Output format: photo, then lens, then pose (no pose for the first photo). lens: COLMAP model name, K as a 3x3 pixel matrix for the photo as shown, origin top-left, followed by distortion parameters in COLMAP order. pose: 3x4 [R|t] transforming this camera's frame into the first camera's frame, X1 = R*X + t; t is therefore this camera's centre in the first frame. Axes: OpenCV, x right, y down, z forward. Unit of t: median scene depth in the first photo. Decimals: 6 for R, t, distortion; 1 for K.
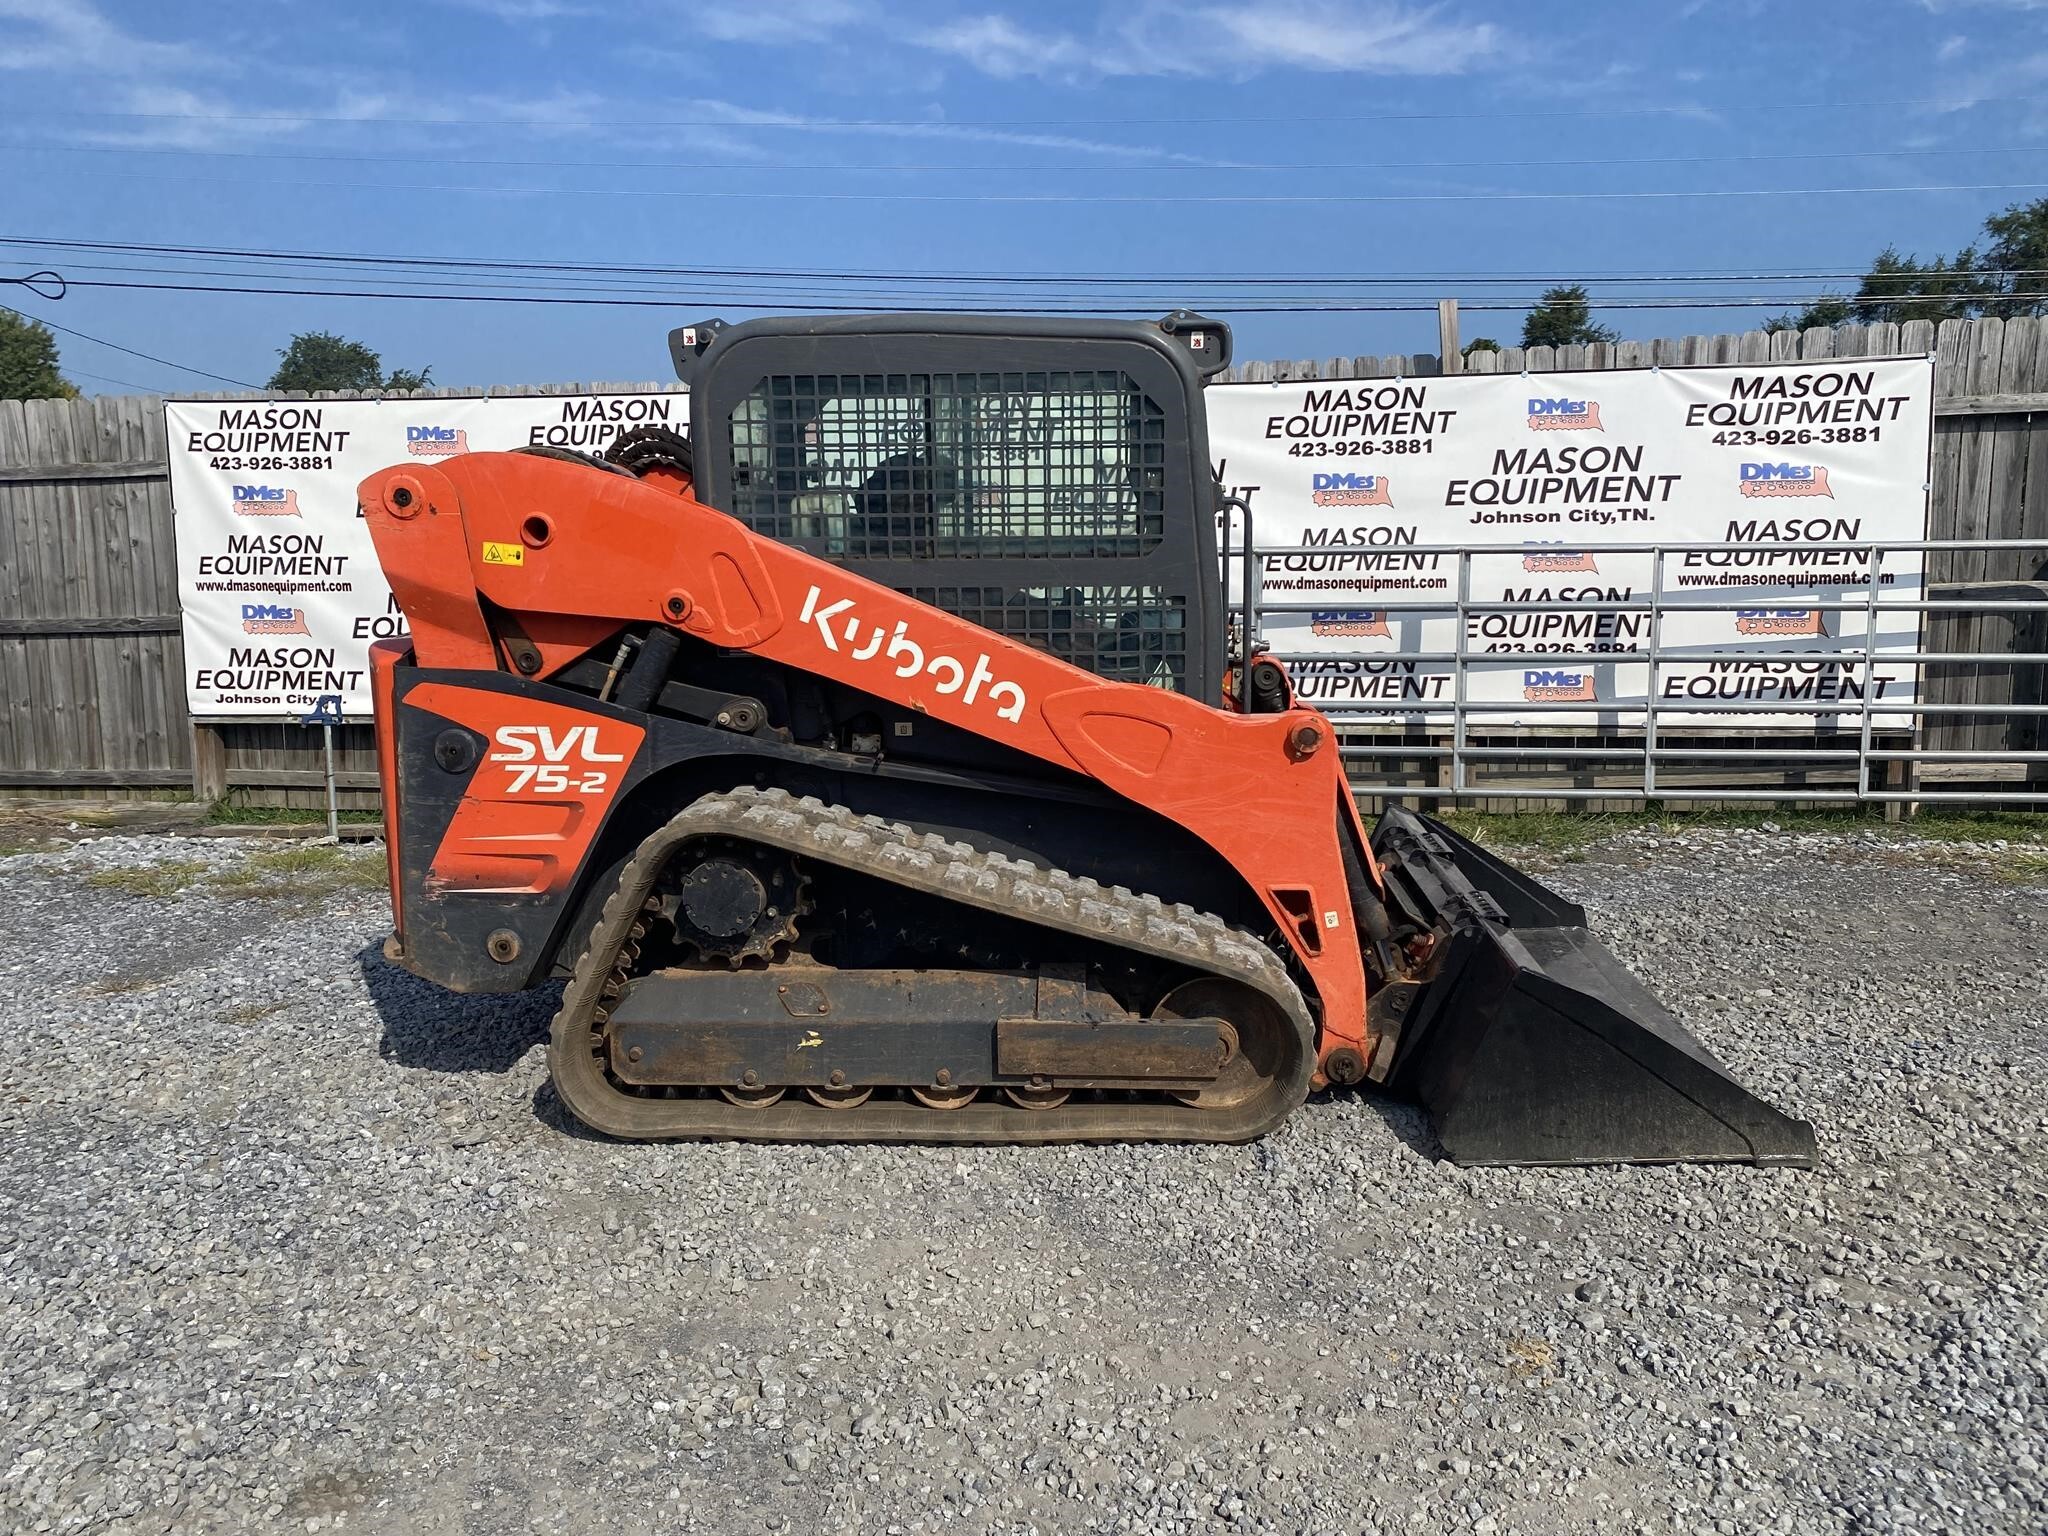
lens RADIAL K [[1590.2, 0, 1039.6], [0, 1590.2, 744.2], [0, 0, 1]] dist [0.007875, 0.001009]
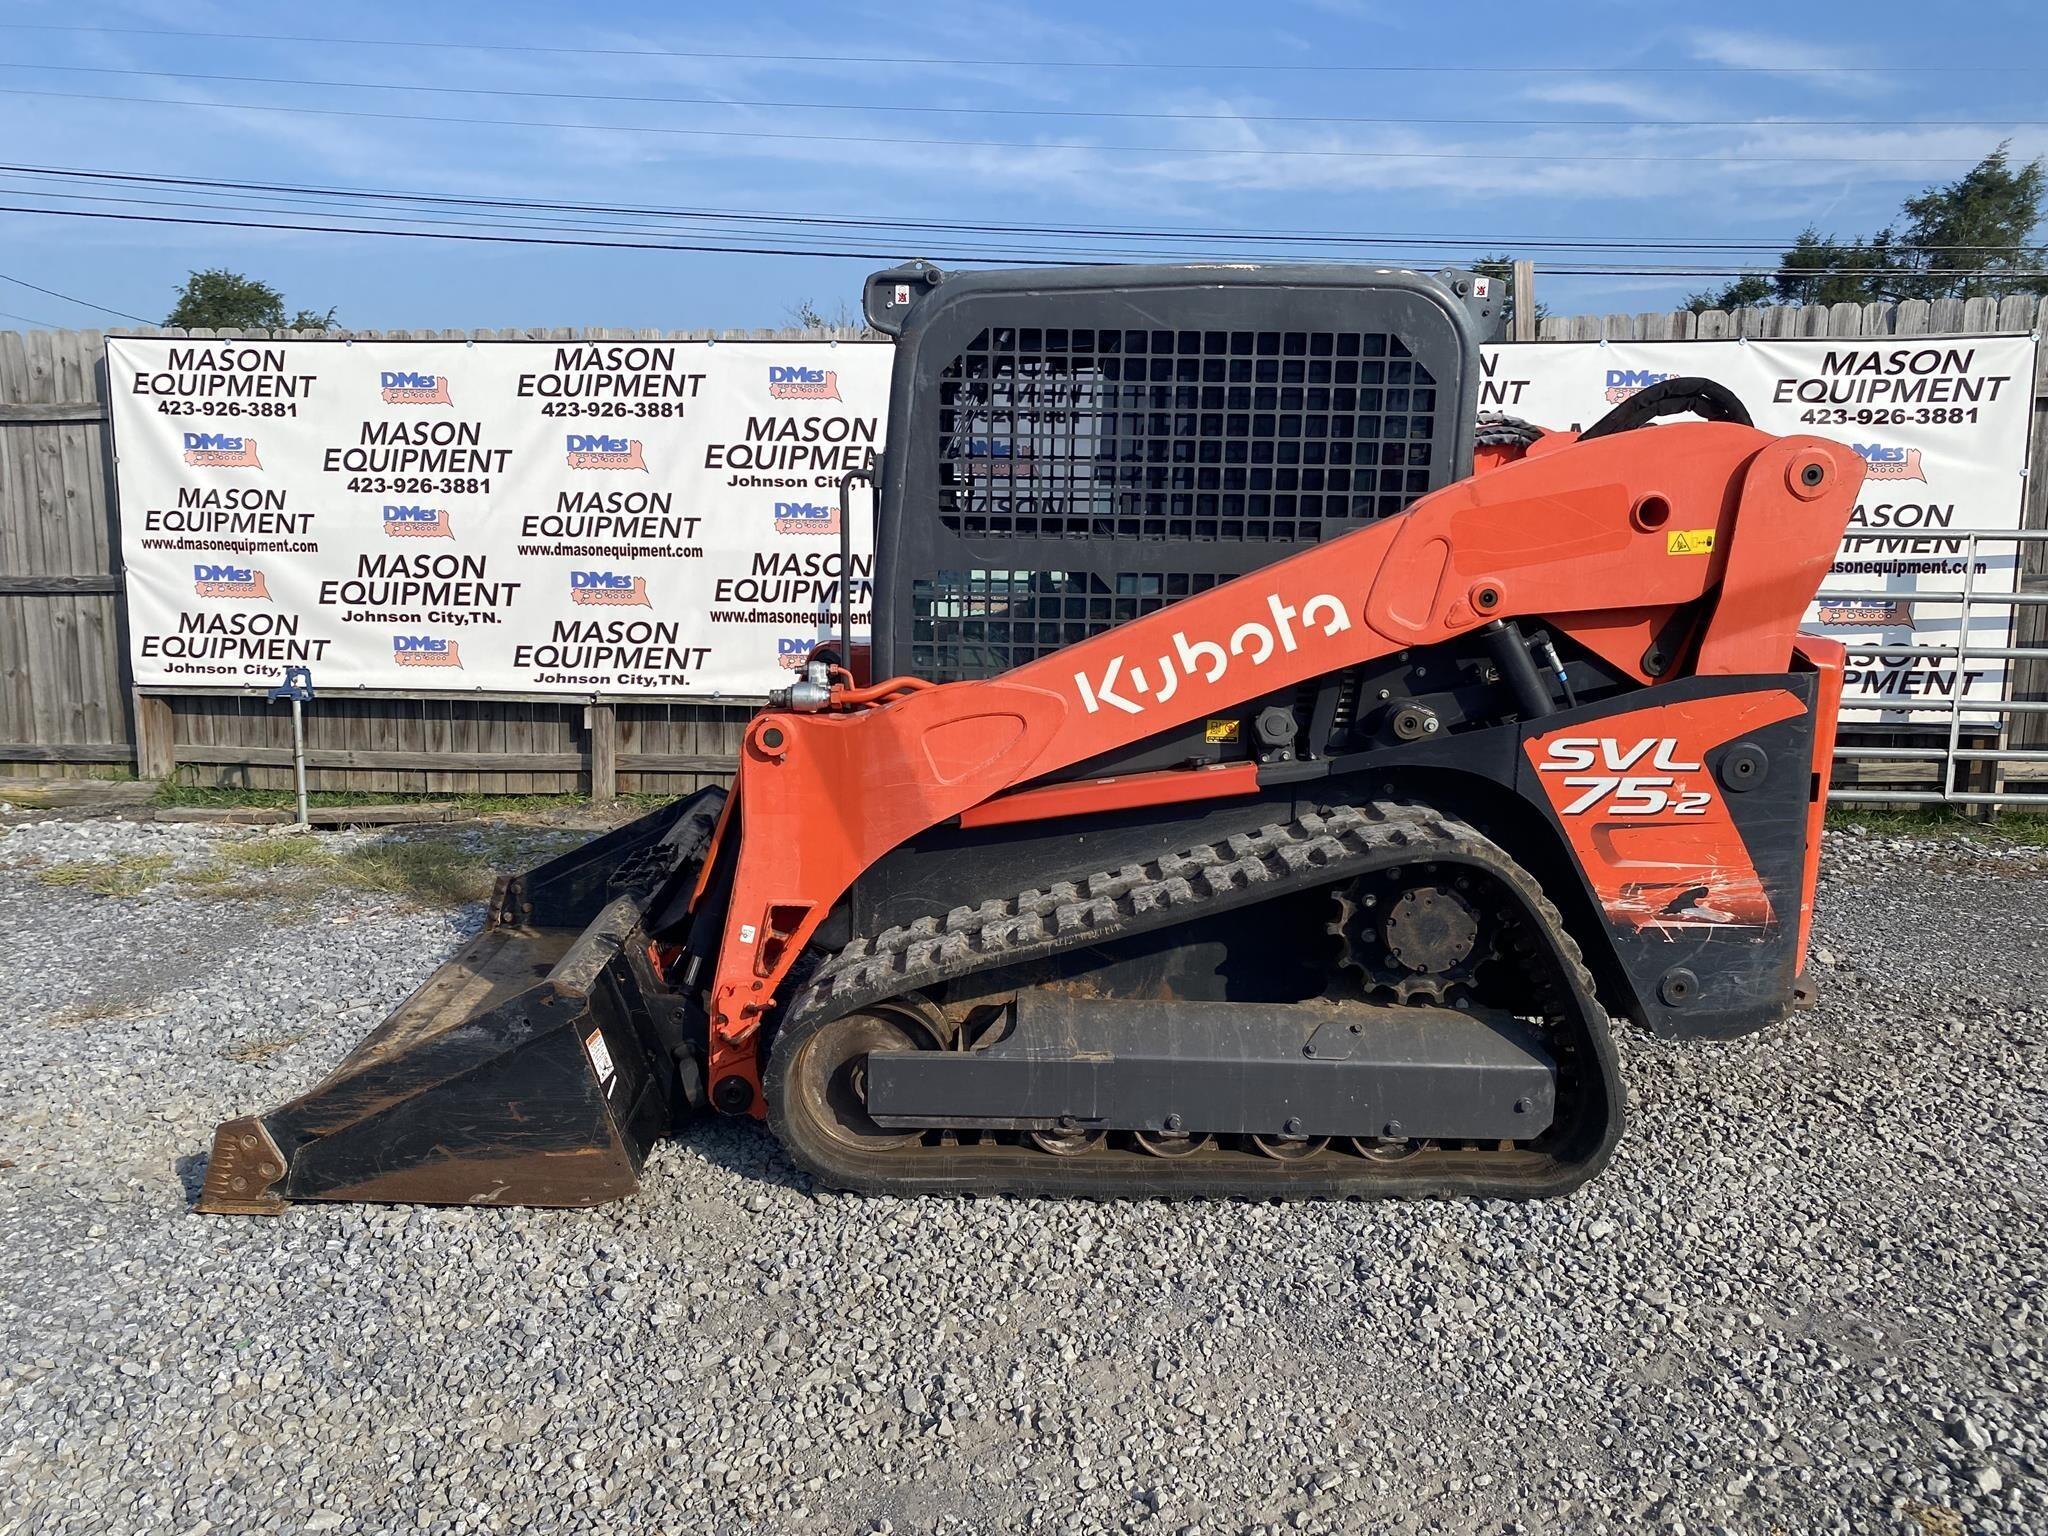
lens RADIAL K [[1590.2, 0, 1028.3], [0, 1590.2, 756.1], [0, 0, 1]] dist [0.007875, 0.001009]
pose [[0.998778, 0.011433, 0.048077, -0.074956], [-0.012945, 0.999427, 0.031267, -0.014445], [-0.047692, -0.031851, 0.998354, 0.073197]]
